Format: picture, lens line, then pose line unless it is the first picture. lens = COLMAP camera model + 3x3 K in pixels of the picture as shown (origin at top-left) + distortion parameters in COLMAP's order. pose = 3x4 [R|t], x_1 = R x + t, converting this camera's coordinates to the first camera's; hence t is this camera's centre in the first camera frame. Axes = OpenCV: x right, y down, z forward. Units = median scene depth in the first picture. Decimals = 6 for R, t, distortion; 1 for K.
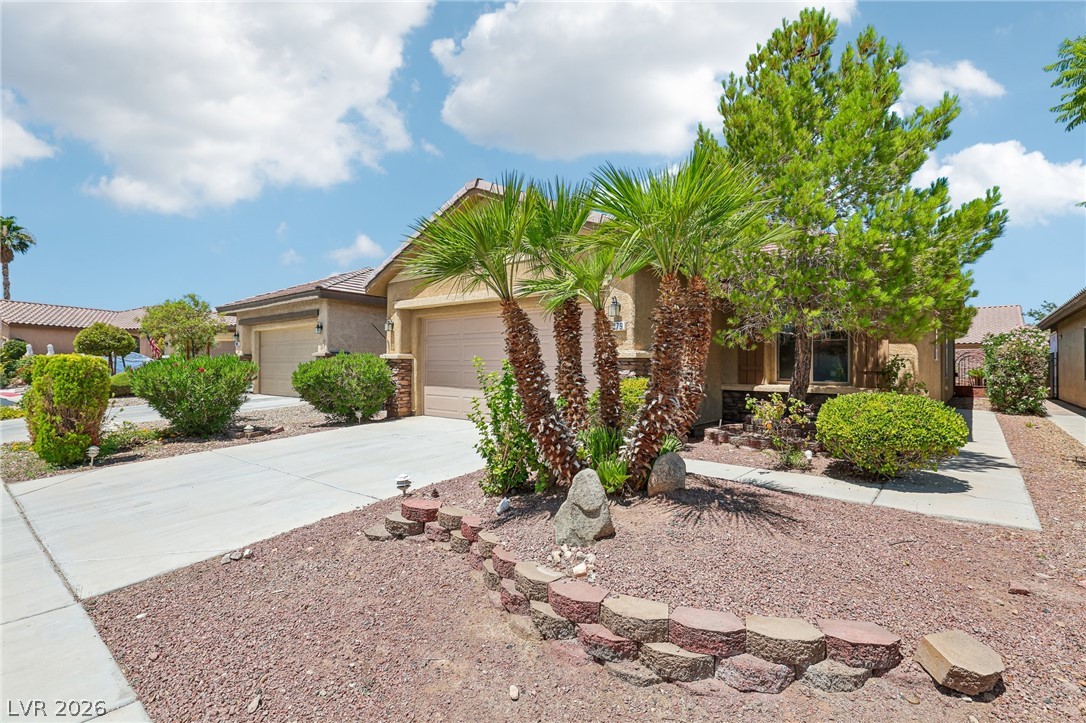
lens RADIAL K [[532.9, 0, 543.0], [0, 532.9, 361.5], [0, 0, 1]] dist [0.000311, 0.000227]
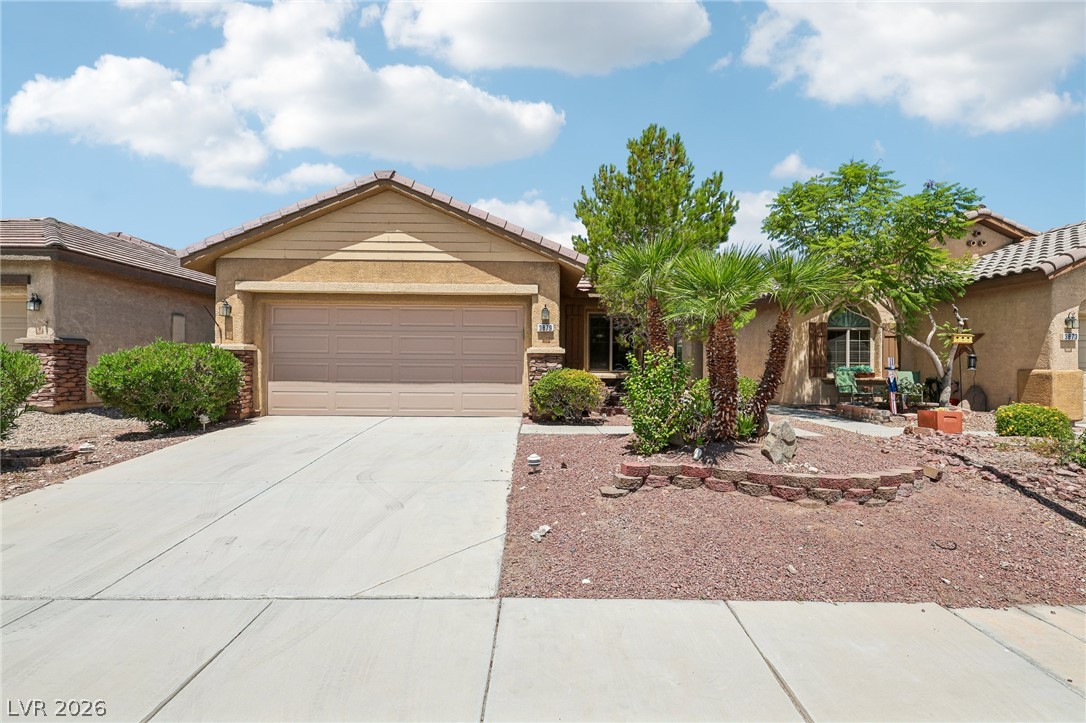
lens RADIAL K [[517.3, 0, 543.0], [0, 517.3, 361.5], [0, 0, 1]] dist [-0.002014, 0.000051]
pose [[0.738866, 0.001976, 0.673850, -0.466531], [-0.010014, 0.999917, 0.008047, 0.001719], [-0.673778, -0.012694, 0.738824, 0.077706]]
